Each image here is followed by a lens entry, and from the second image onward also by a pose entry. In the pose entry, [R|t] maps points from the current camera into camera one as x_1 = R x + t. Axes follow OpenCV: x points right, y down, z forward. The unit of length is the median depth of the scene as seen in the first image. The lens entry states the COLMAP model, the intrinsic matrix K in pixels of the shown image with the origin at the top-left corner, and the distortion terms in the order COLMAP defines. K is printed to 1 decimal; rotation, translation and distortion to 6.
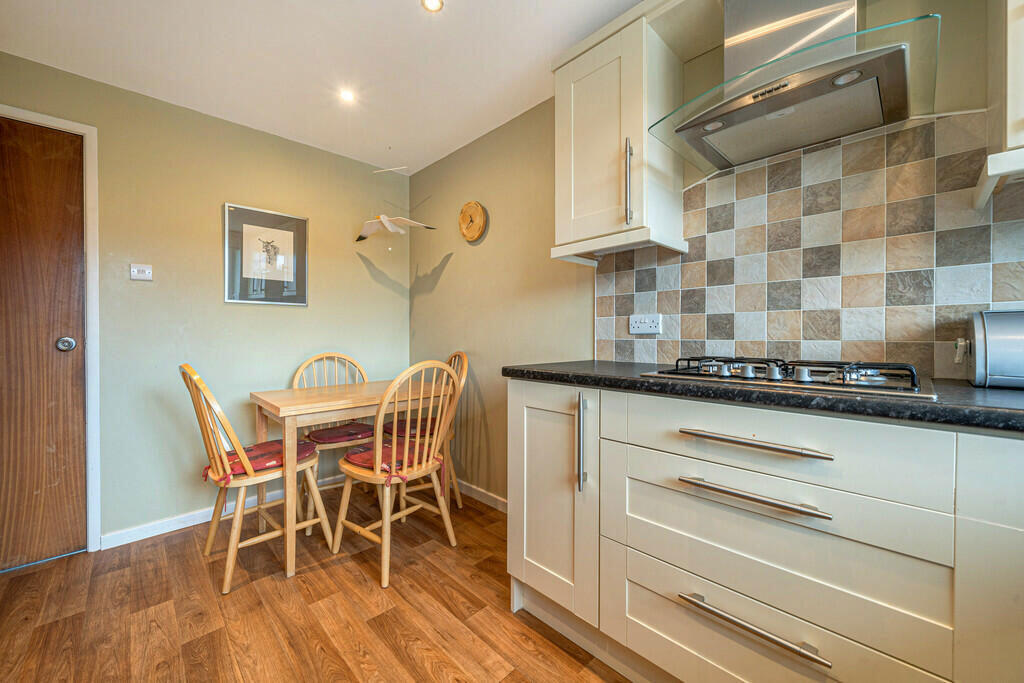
lens RADIAL K [[389.9, 0, 512.0], [0, 389.9, 341.5], [0, 0, 1]] dist [0.000009, -0.000173]
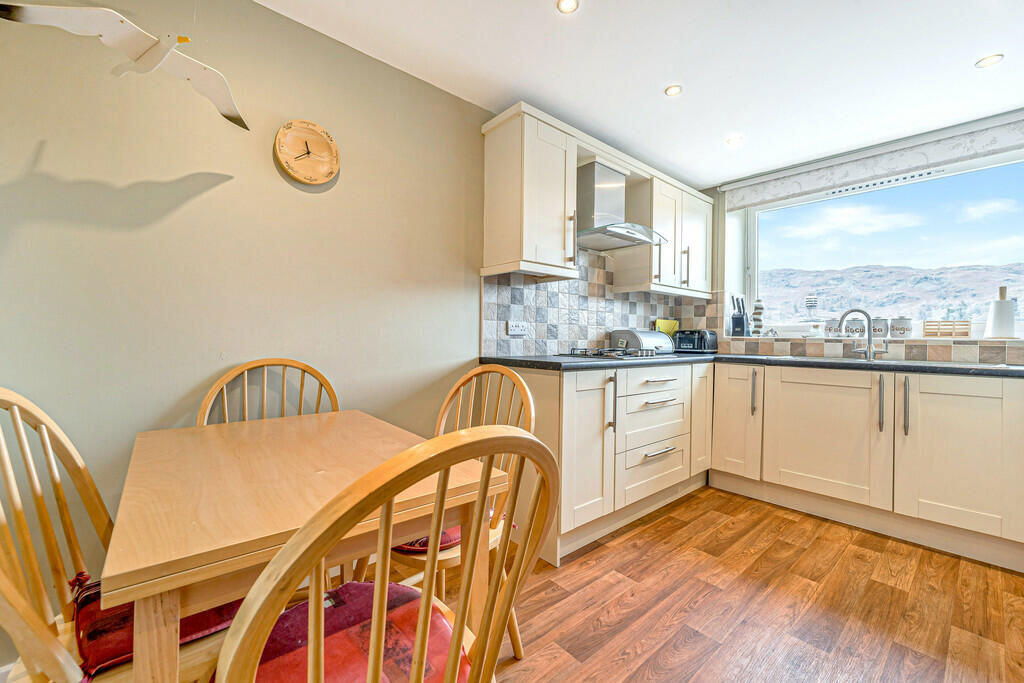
lens RADIAL K [[394.5, 0, 512.0], [0, 394.5, 341.5], [0, 0, 1]] dist [0.000772, 0.000103]
pose [[0.086293, -0.003374, 0.996264, -1.155707], [0.001652, 0.999993, 0.003244, -0.001251], [-0.996268, 0.001366, 0.086298, 0.986428]]
